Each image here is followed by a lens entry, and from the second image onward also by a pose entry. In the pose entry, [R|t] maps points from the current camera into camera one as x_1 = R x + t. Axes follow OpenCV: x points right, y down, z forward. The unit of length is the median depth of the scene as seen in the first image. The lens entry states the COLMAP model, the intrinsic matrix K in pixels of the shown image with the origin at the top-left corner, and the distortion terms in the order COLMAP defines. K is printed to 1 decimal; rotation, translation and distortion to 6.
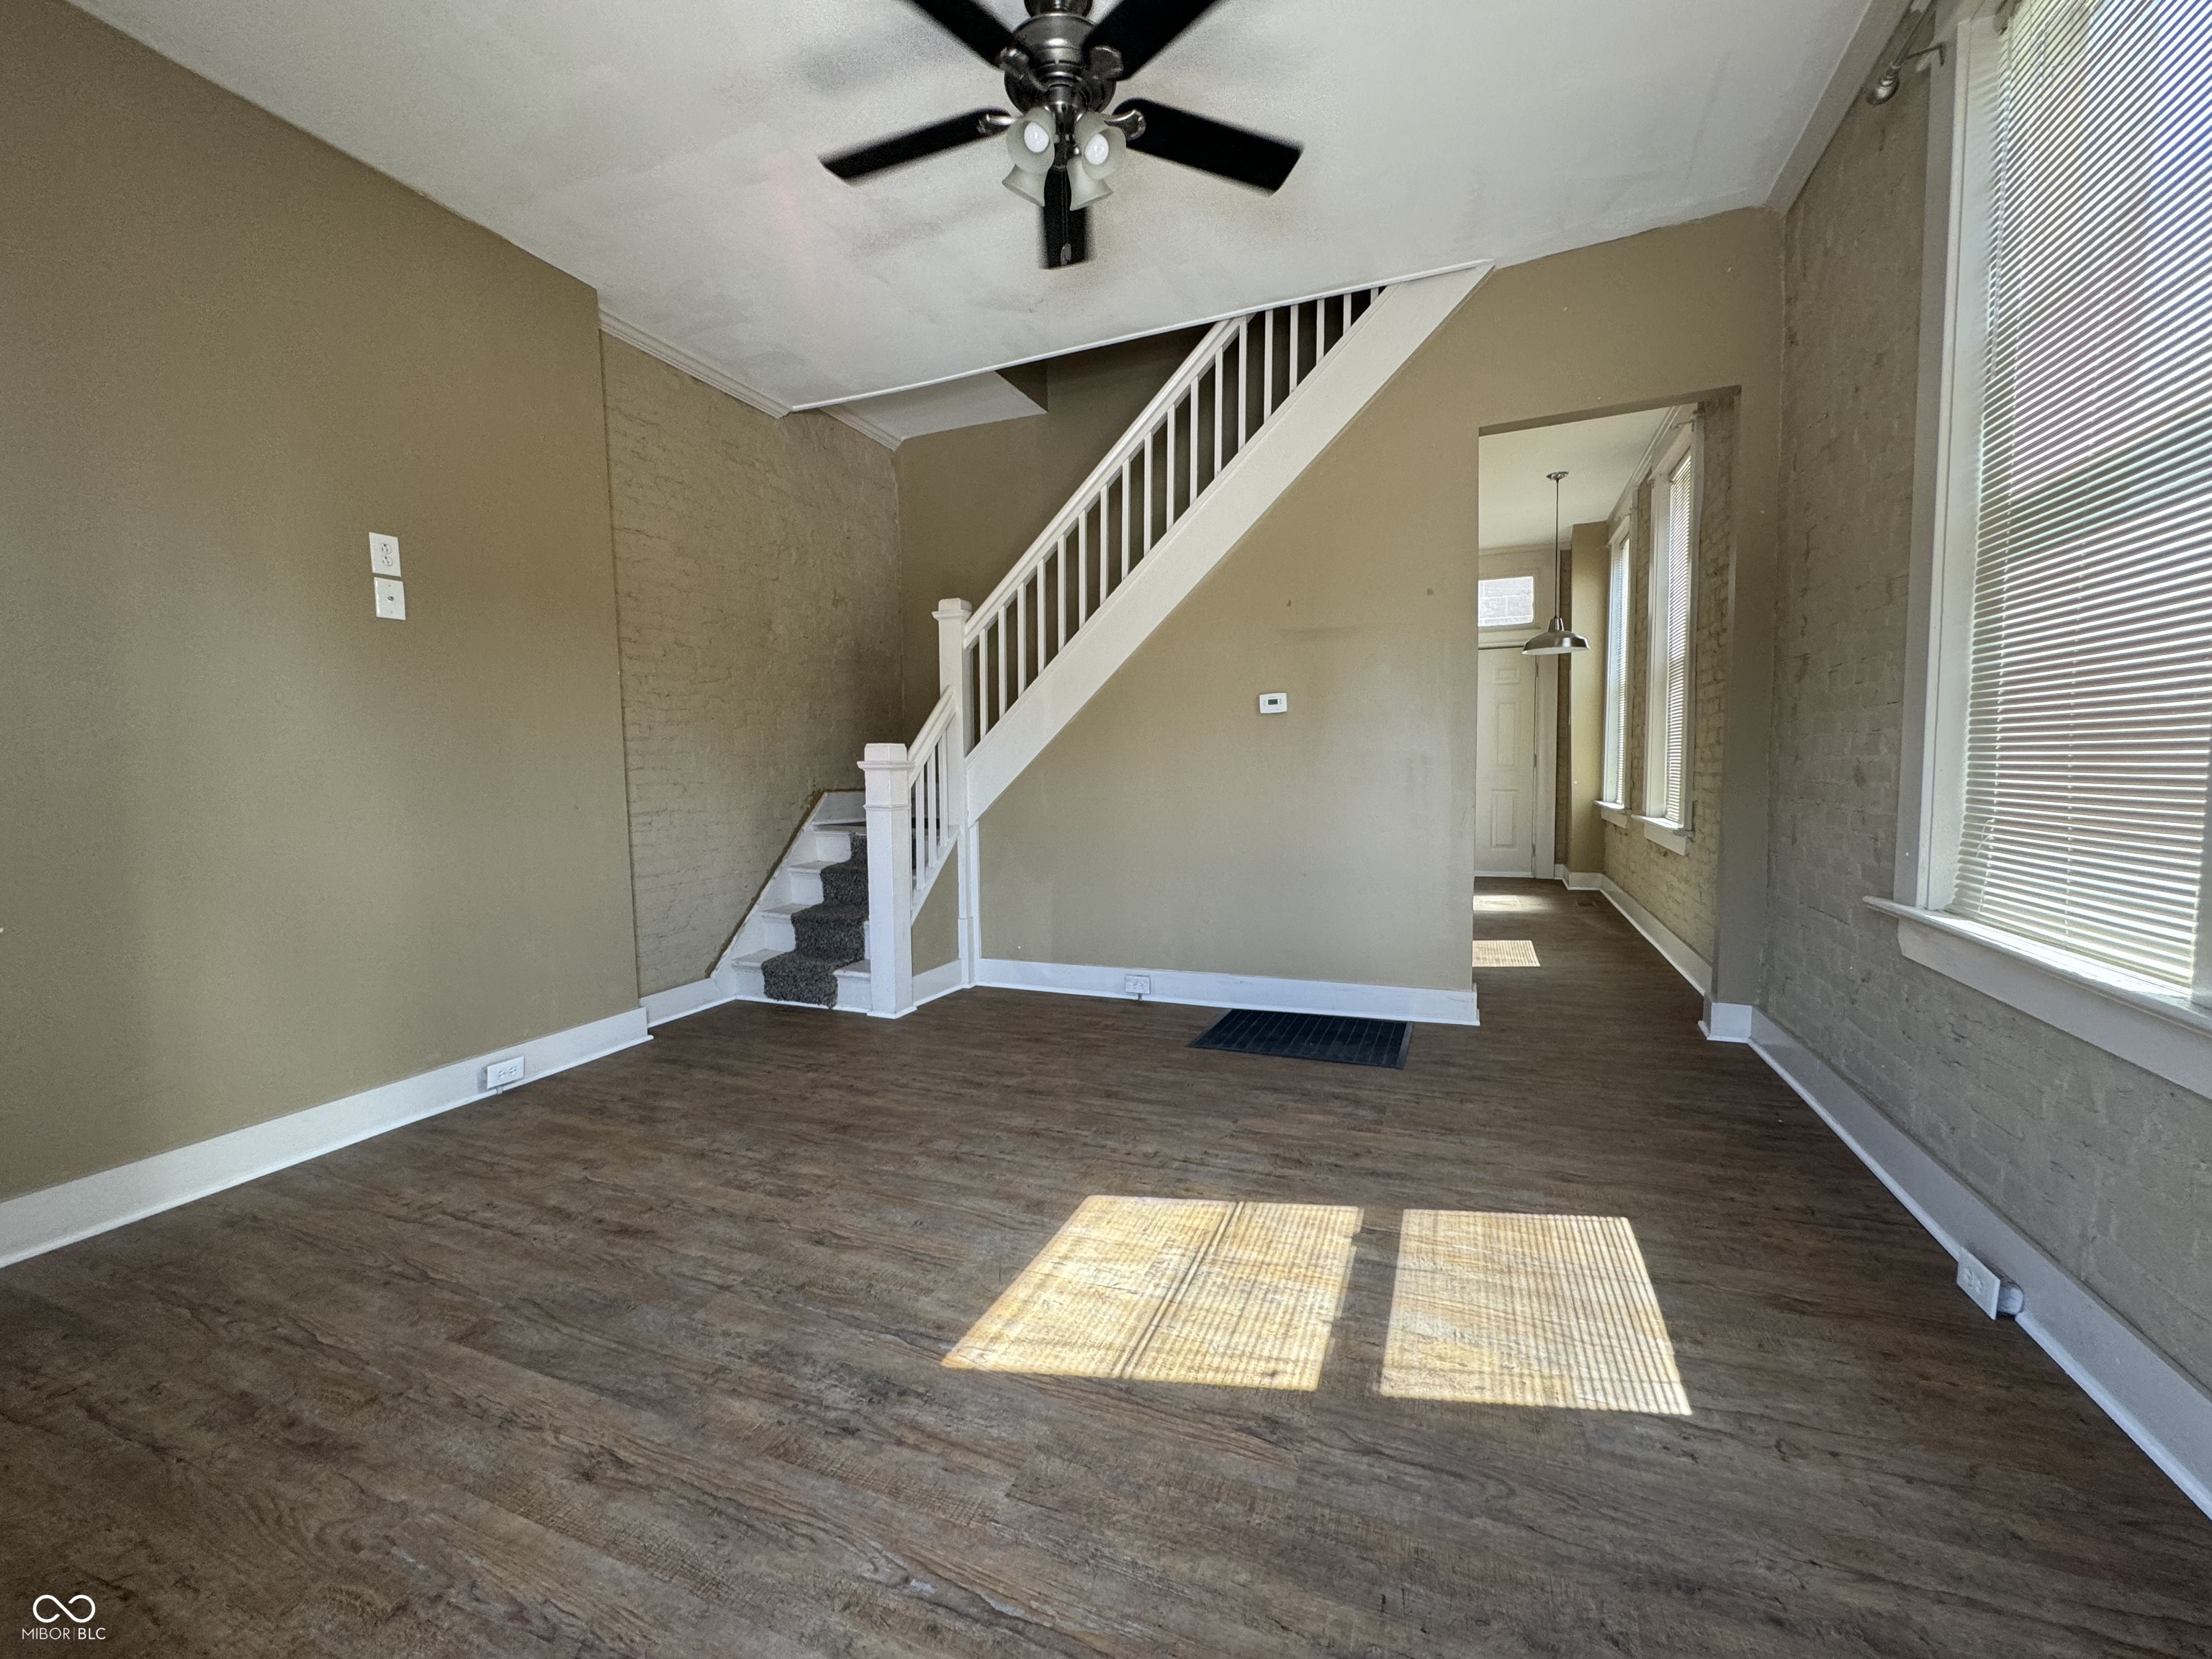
lens RADIAL K [[884.5, 0, 1098.5], [0, 884.5, 822.9], [0, 0, 1]] dist [-0.017979, -0.000749]
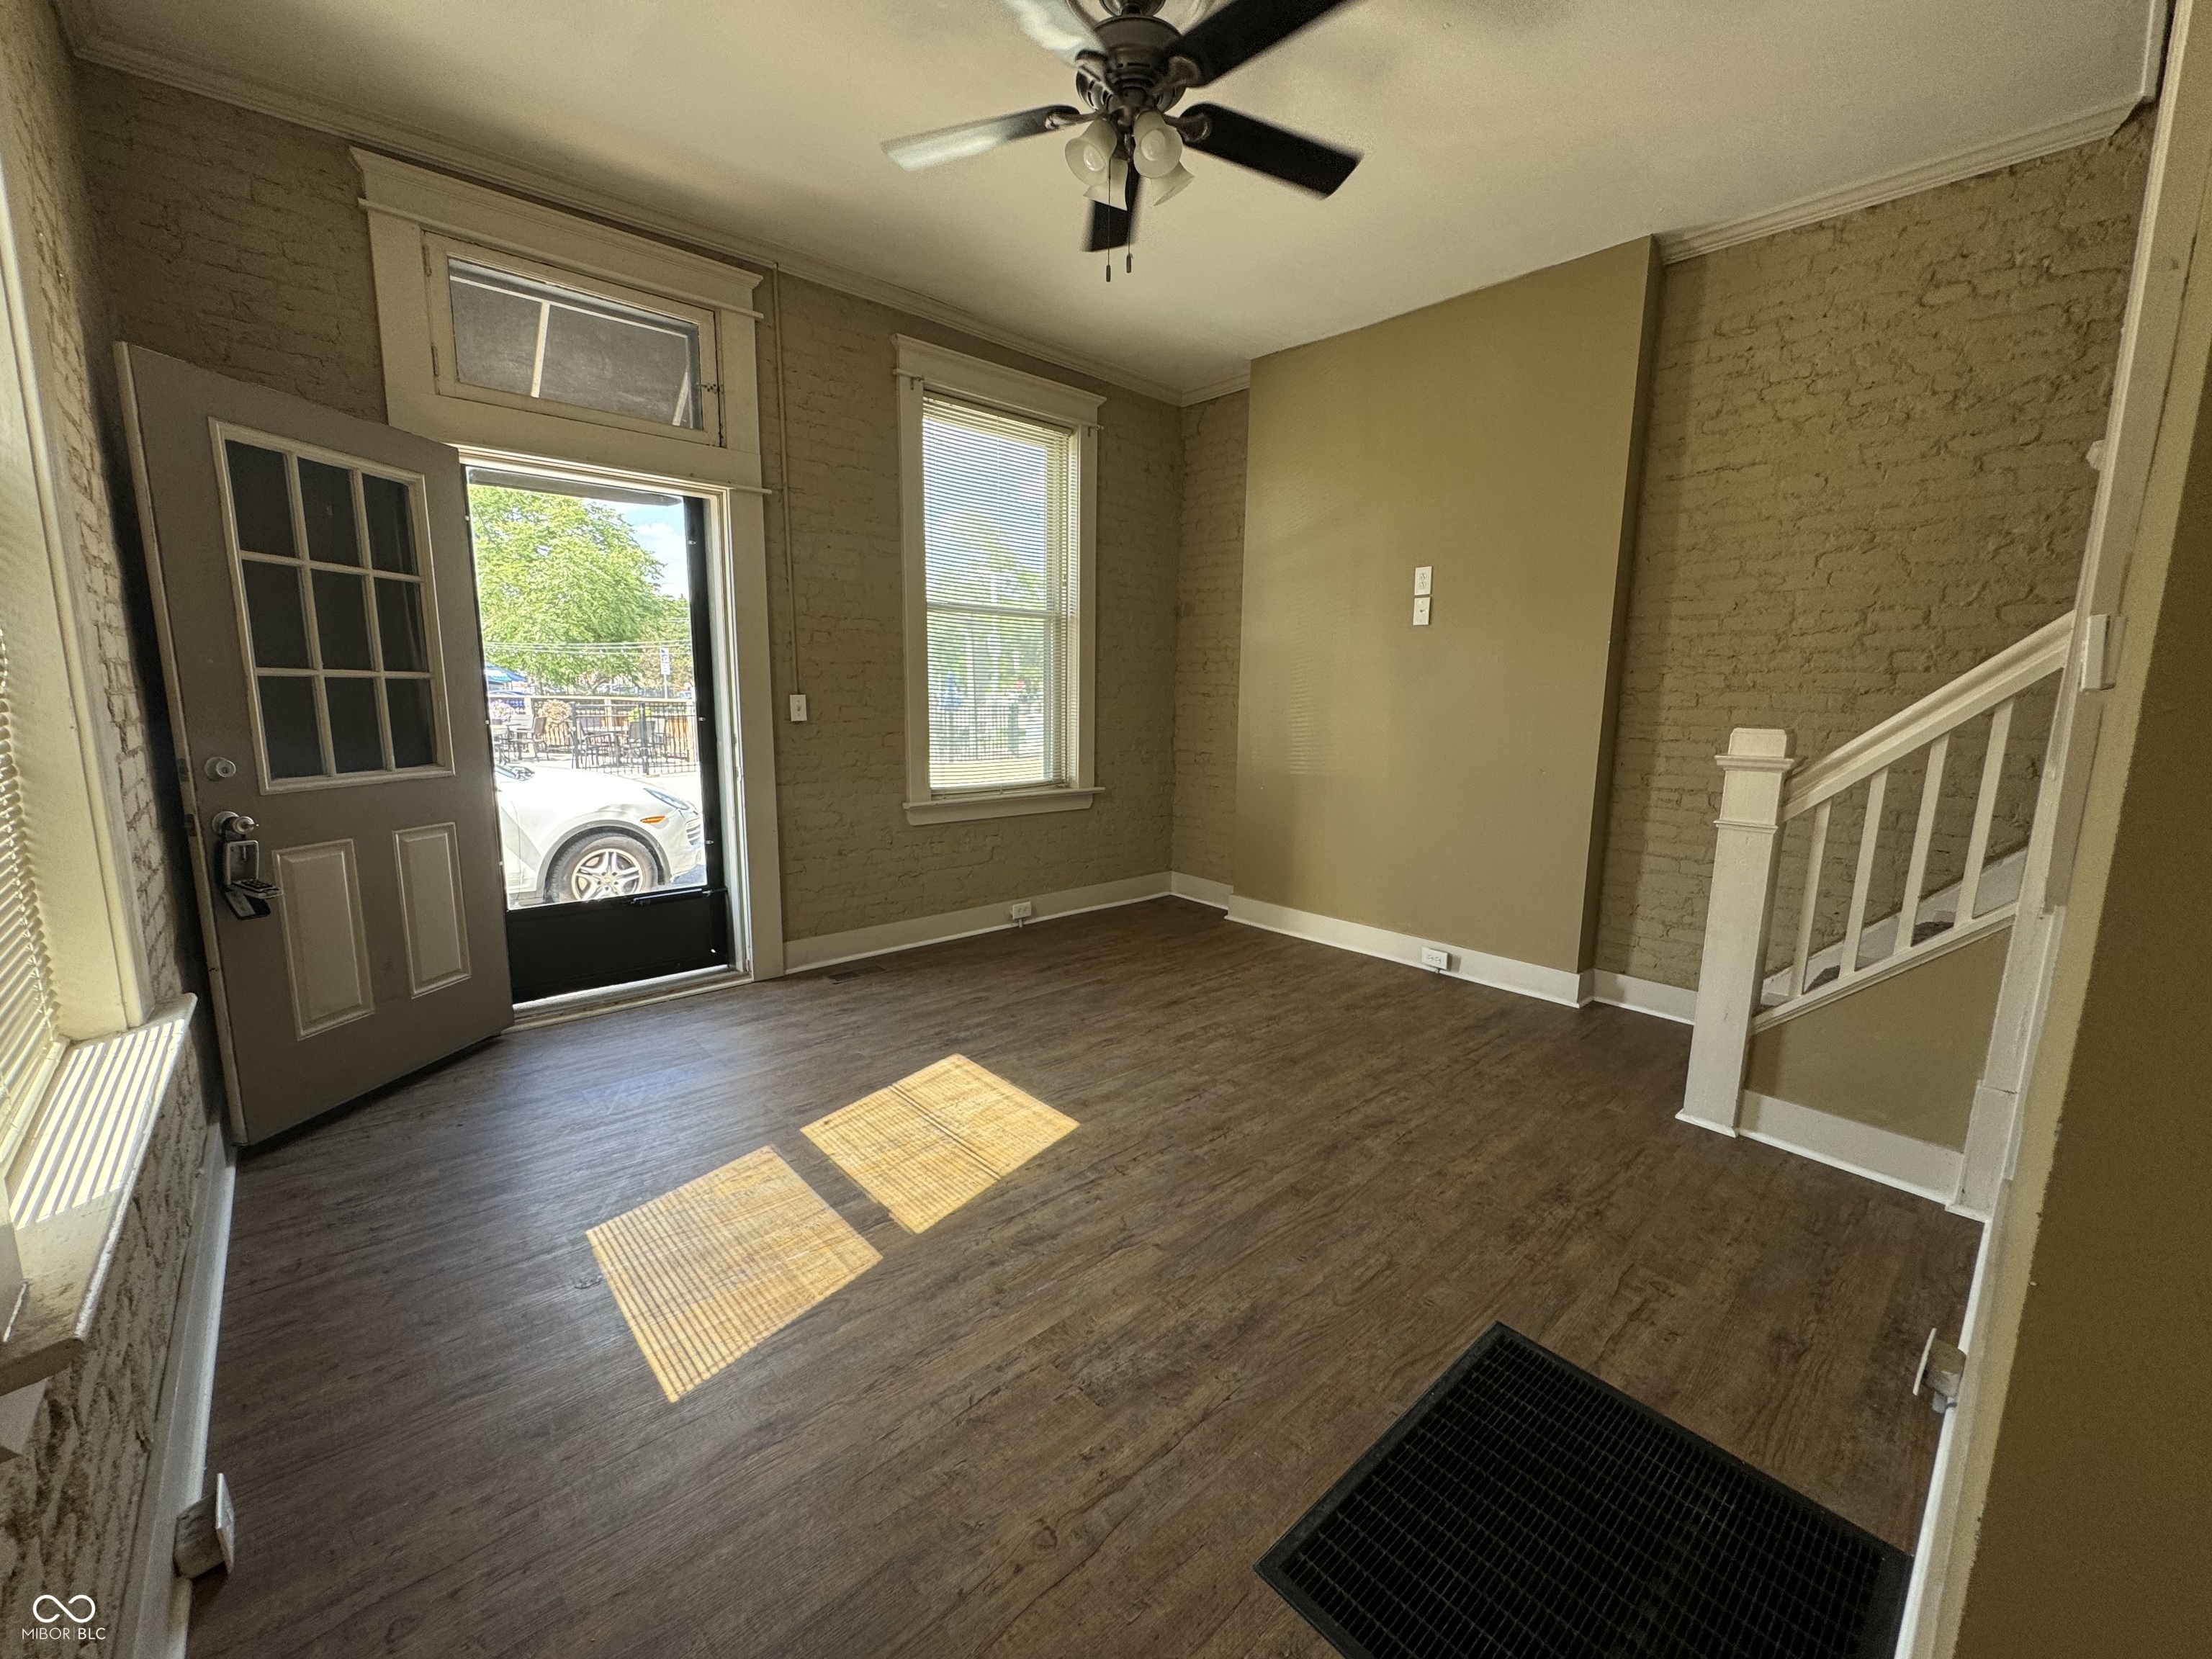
lens RADIAL K [[884.5, 0, 1104.5], [0, 884.5, 826.1], [0, 0, 1]] dist [-0.017979, -0.000749]
pose [[-0.434469, 0.153696, -0.887476, 0.926216], [-0.062522, 0.977810, 0.199948, -0.198375], [0.898514, 0.142358, -0.415219, 1.413191]]
